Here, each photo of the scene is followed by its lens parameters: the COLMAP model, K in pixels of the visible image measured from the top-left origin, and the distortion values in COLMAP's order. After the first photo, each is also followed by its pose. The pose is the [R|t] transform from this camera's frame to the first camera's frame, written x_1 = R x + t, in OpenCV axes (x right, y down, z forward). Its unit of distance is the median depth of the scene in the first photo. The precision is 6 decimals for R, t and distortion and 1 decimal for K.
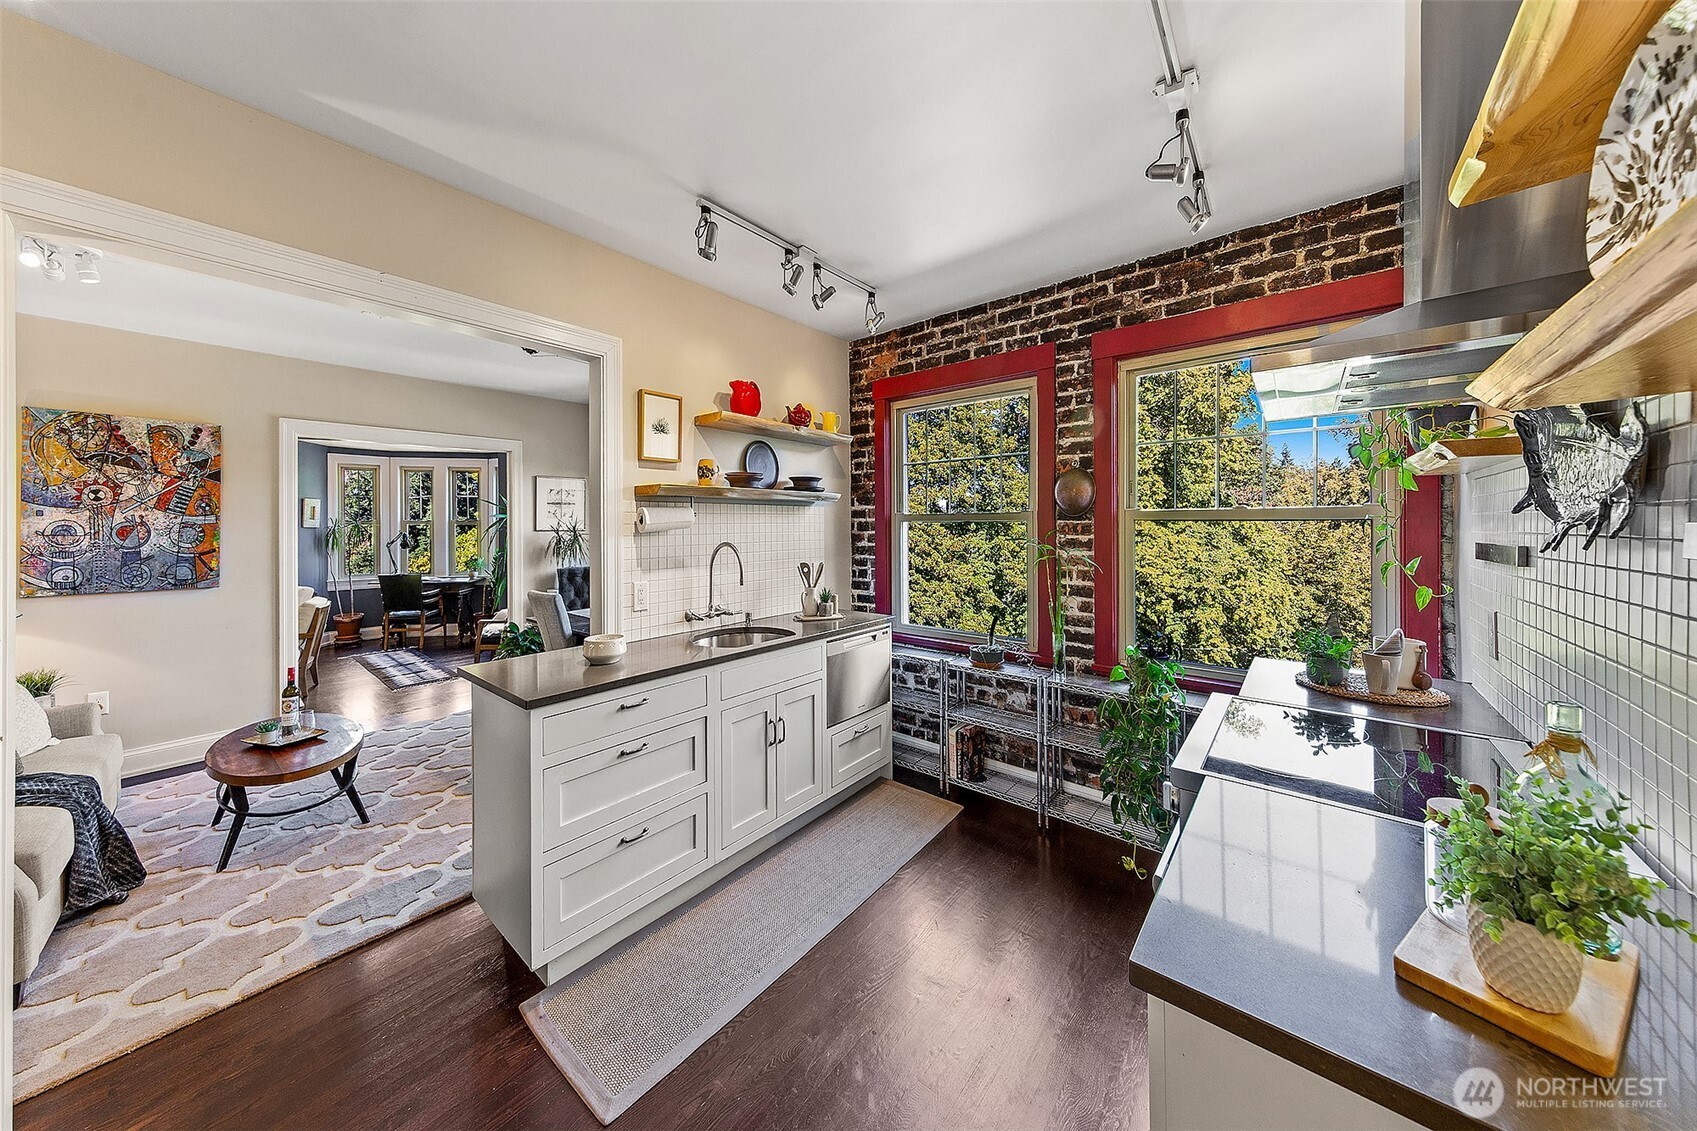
lens RADIAL K [[612.1, 0, 850.4], [0, 612.1, 514.9], [0, 0, 1]] dist [0.027001, -0.000292]
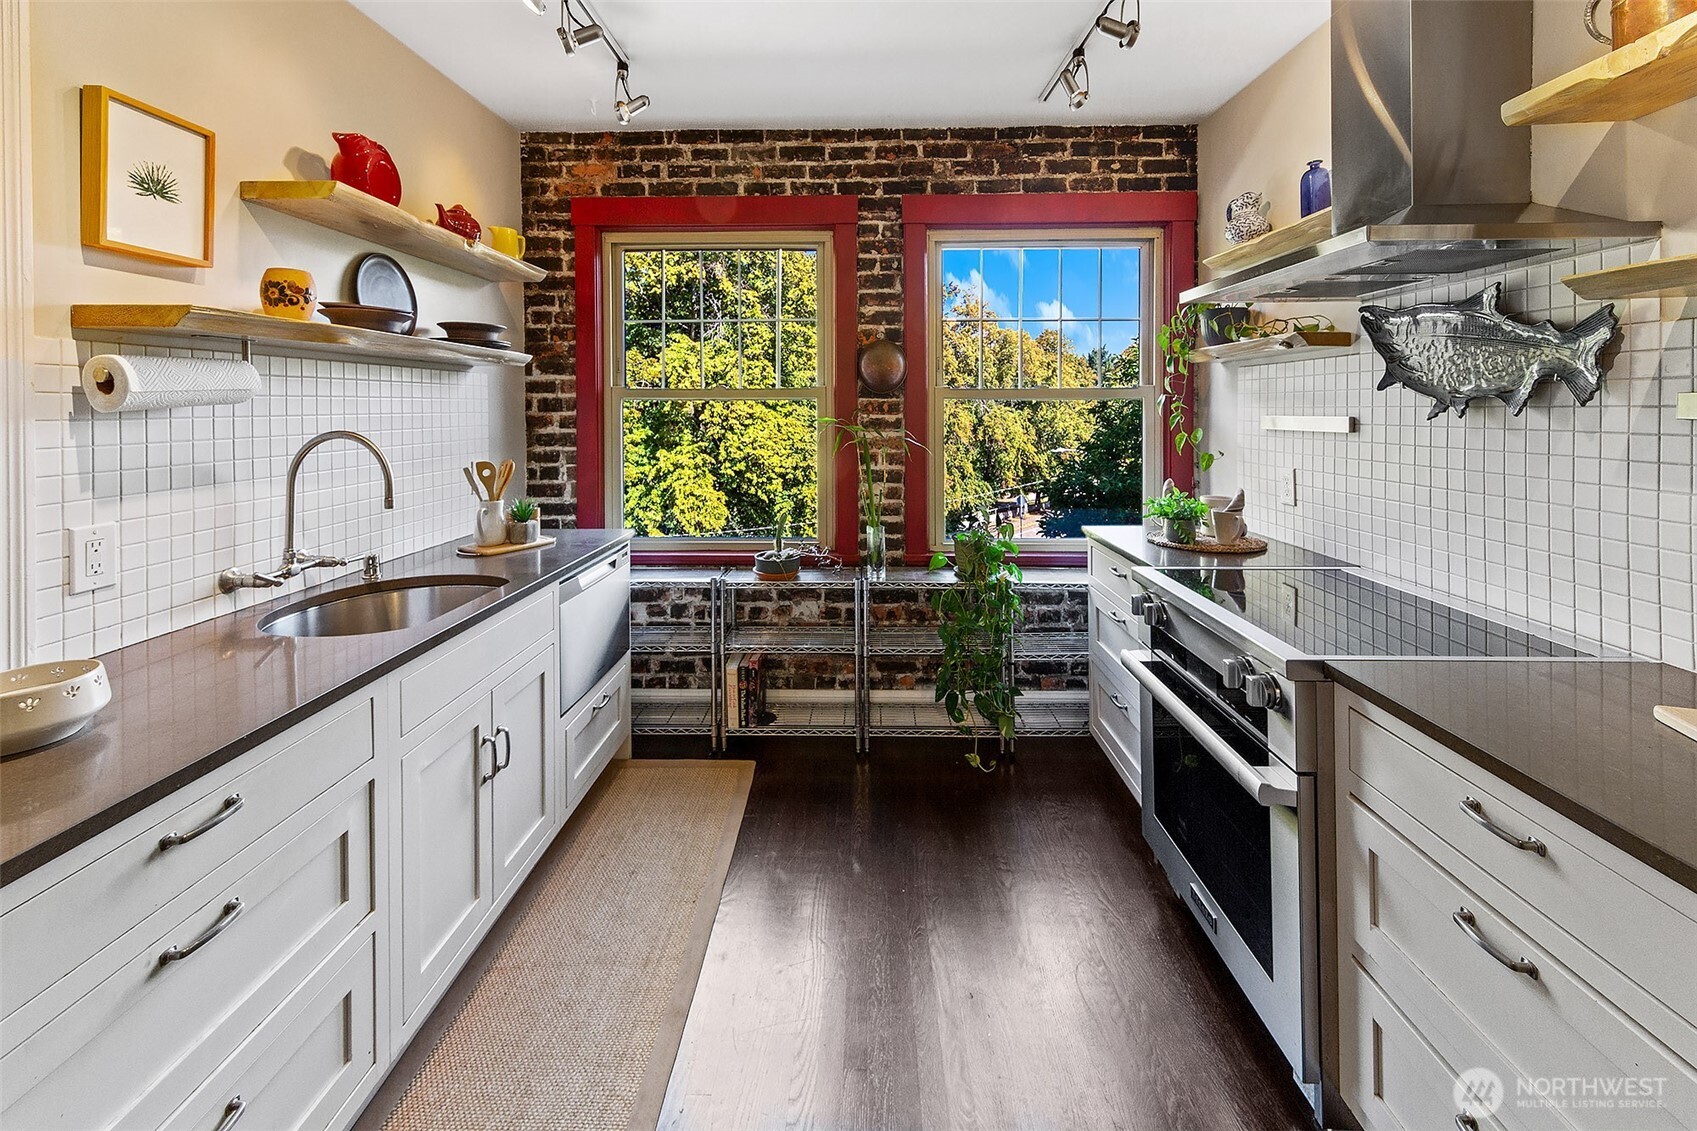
lens RADIAL K [[632.0, 0, 905.8], [0, 632.0, 403.8], [0, 0, 1]] dist [0.014096, -0.000632]
pose [[0.748374, 0.008062, 0.663227, -0.183020], [-0.013669, 0.999901, 0.003270, 0.011484], [-0.663136, -0.011513, 0.748411, 0.234001]]
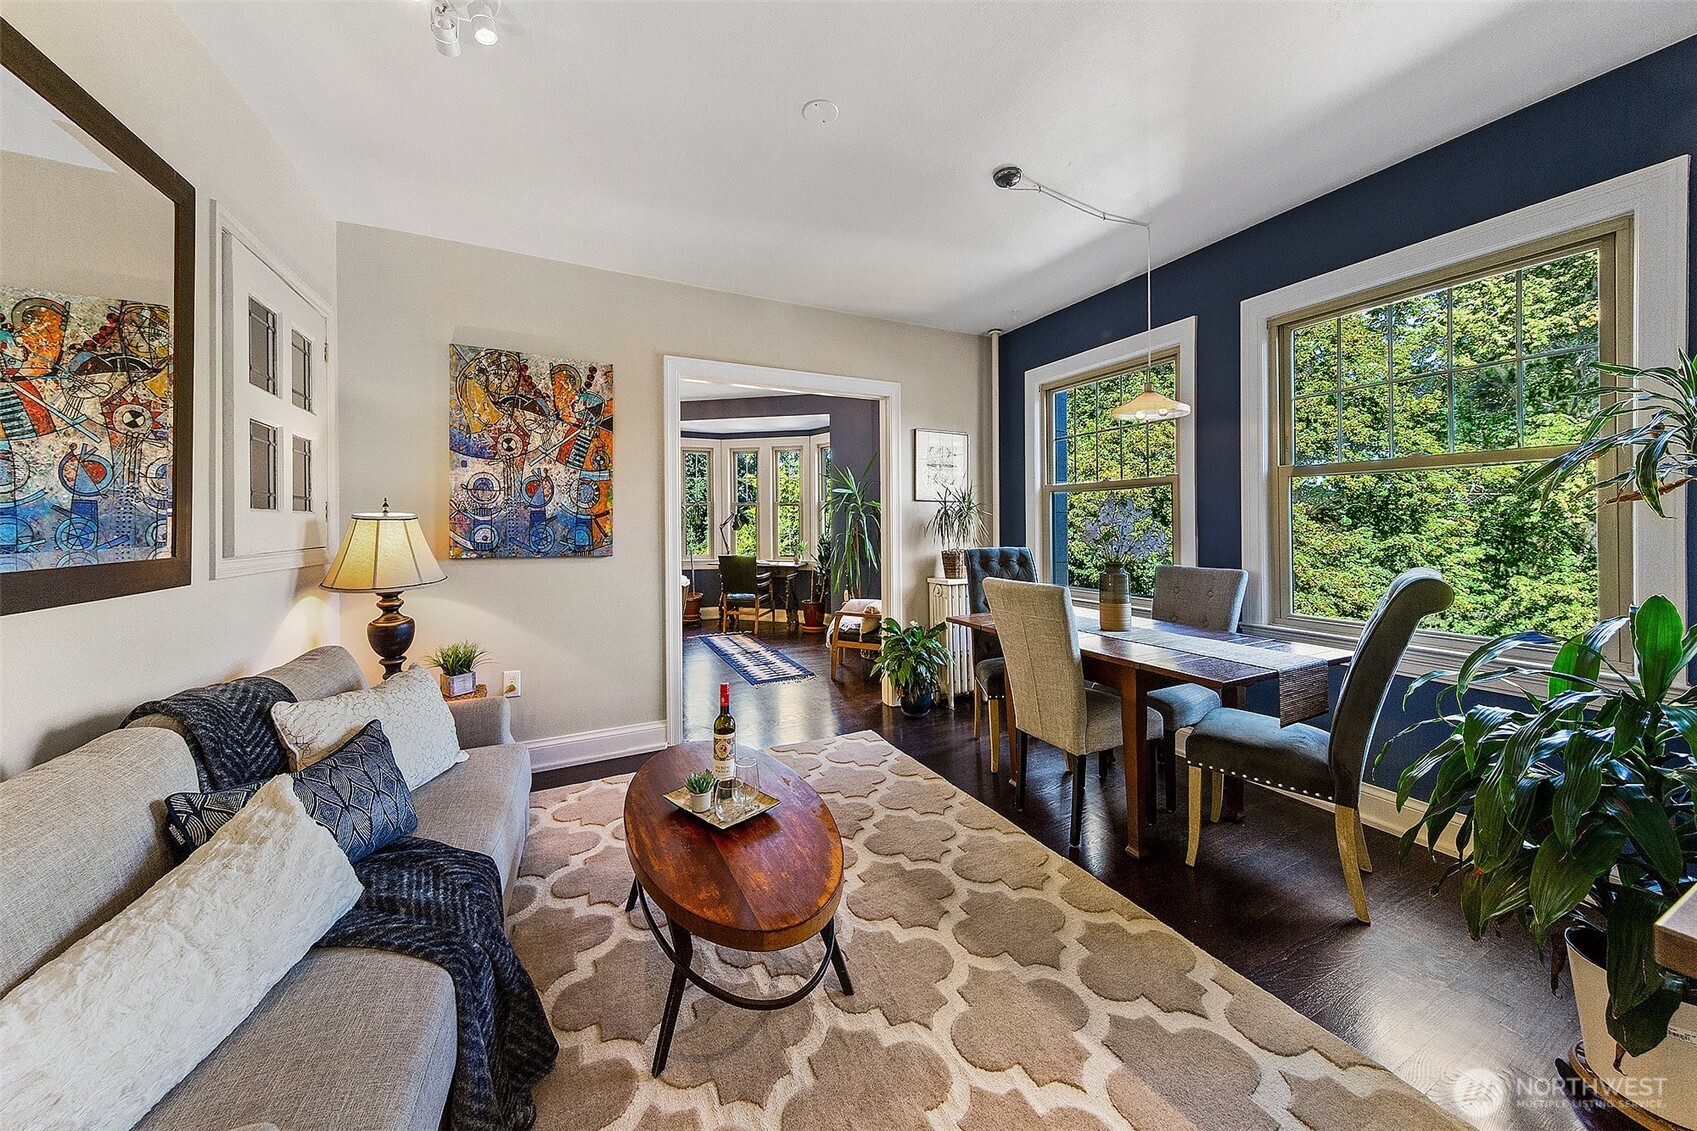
lens RADIAL K [[612.1, 0, 856.1], [0, 612.1, 523.0], [0, 0, 1]] dist [0.027001, -0.000292]
pose [[0.931028, 0.010824, -0.364787, -0.594869], [-0.004700, 0.999833, 0.017672, 0.080279], [0.364918, -0.014739, 0.930923, 0.525748]]
